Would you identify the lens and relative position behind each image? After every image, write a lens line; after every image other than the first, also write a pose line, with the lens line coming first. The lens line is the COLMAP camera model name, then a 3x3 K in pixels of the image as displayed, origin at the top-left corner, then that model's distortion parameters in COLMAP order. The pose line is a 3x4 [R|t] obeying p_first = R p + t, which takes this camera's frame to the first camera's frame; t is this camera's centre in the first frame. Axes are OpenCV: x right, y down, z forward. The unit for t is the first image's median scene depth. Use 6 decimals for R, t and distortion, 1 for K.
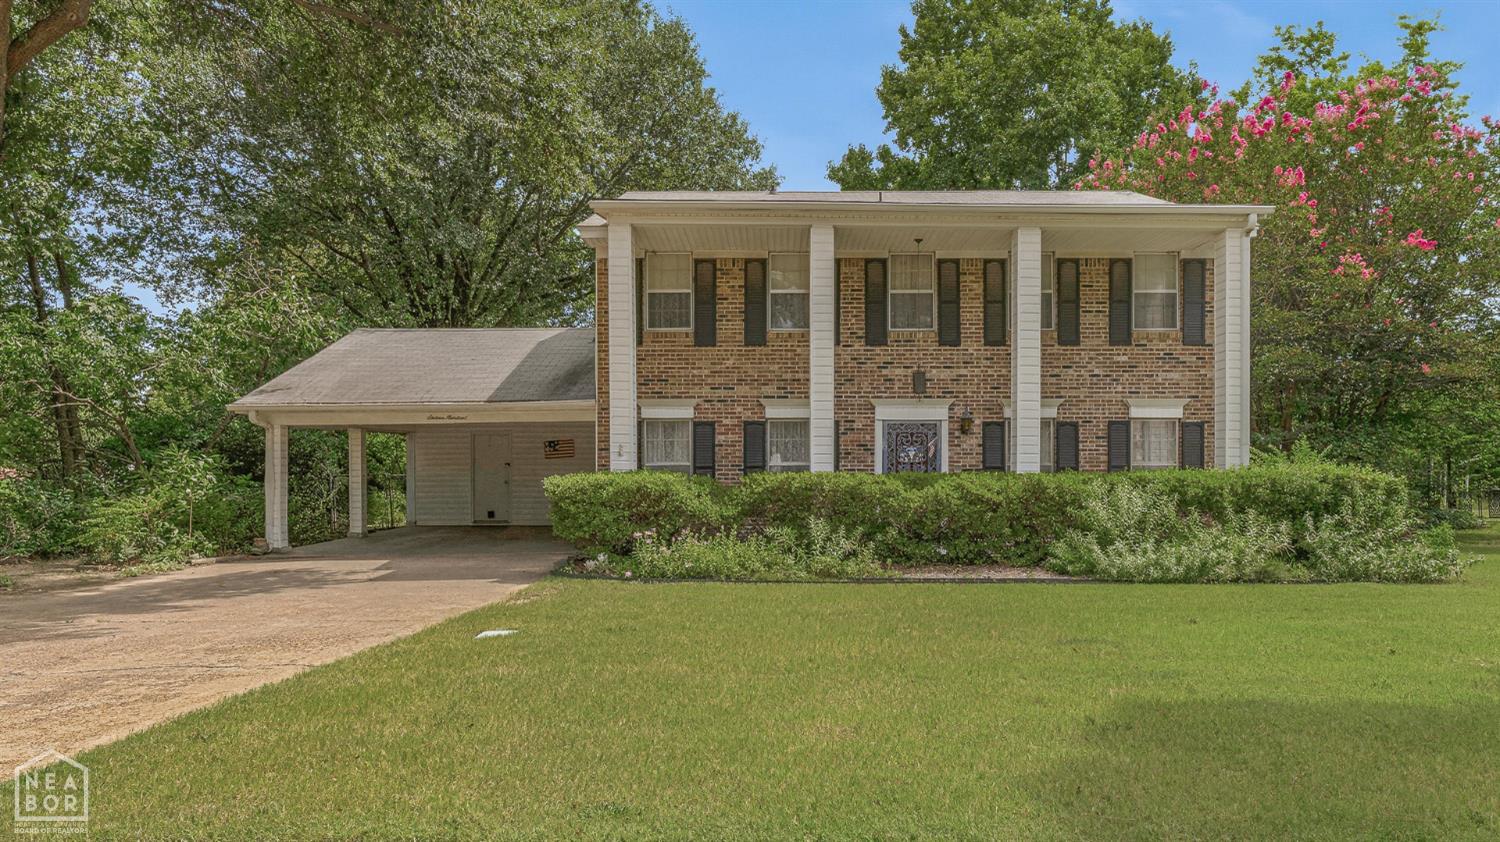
lens RADIAL K [[854.9, 0, 751.5], [0, 854.9, 419.1], [0, 0, 1]] dist [-0.002116, 0.000661]
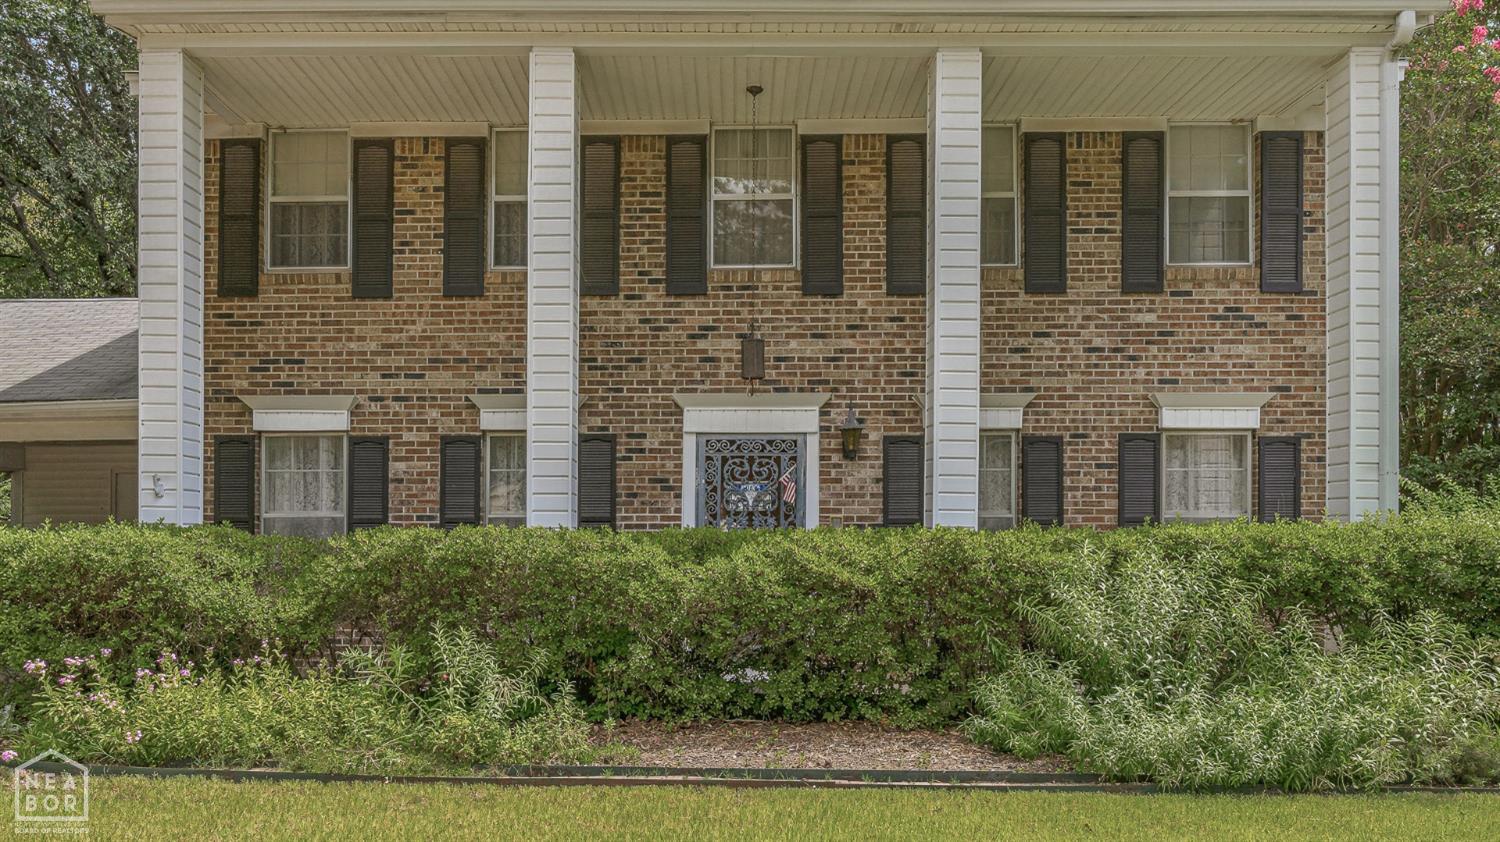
lens RADIAL K [[951.4, 0, 730.9], [0, 951.4, 483.2], [0, 0, 1]] dist [0.002515, -0.003384]
pose [[0.999779, -0.000995, -0.020989, 0.187457], [0.001062, 0.999994, 0.003203, 0.030563], [0.020986, -0.003224, 0.999775, 0.400603]]
